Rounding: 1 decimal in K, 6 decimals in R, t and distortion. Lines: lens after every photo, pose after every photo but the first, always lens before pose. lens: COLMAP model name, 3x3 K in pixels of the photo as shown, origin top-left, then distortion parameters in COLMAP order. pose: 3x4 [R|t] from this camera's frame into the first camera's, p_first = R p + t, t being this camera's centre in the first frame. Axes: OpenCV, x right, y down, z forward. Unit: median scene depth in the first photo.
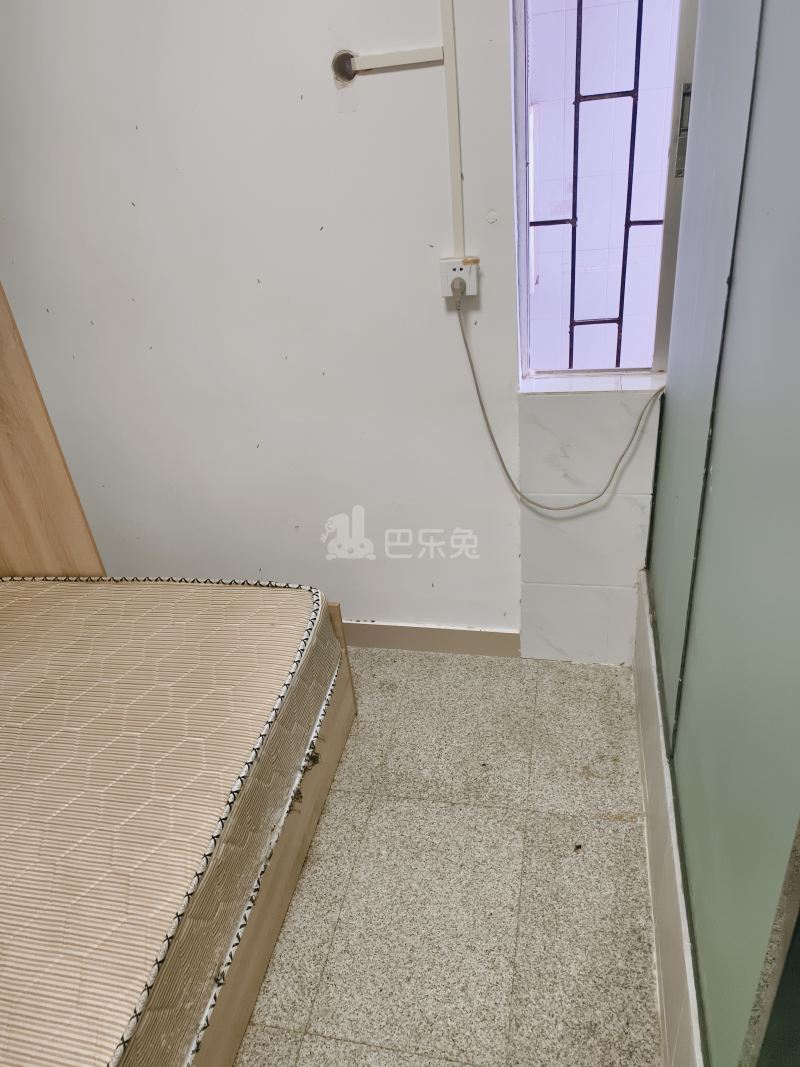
lens RADIAL K [[751.5, 0, 386.1], [0, 751.5, 540.5], [0, 0, 1]] dist [0.005525, -0.011037]
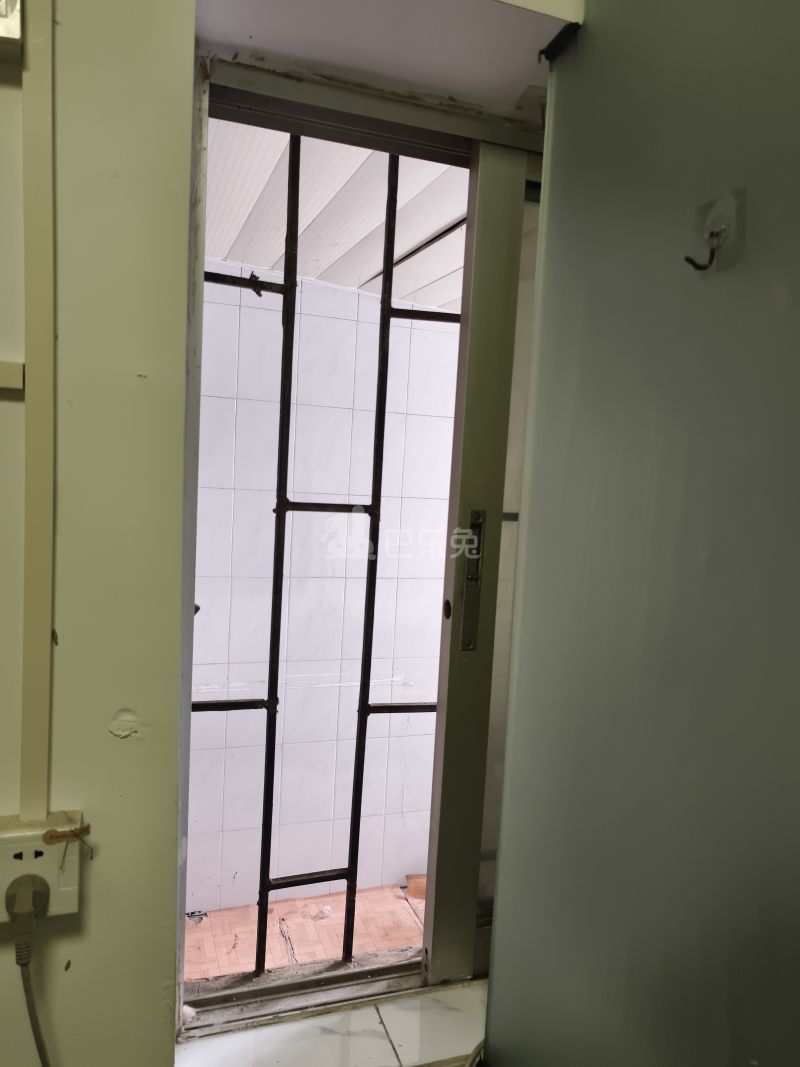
lens RADIAL K [[751.5, 0, 398.1], [0, 751.5, 539.3], [0, 0, 1]] dist [0.005525, -0.011037]
pose [[0.843834, 0.103415, 0.526545, 0.031464], [0.144875, 0.900908, -0.409117, -0.284506], [-0.516677, 0.421510, 0.745234, 0.483688]]
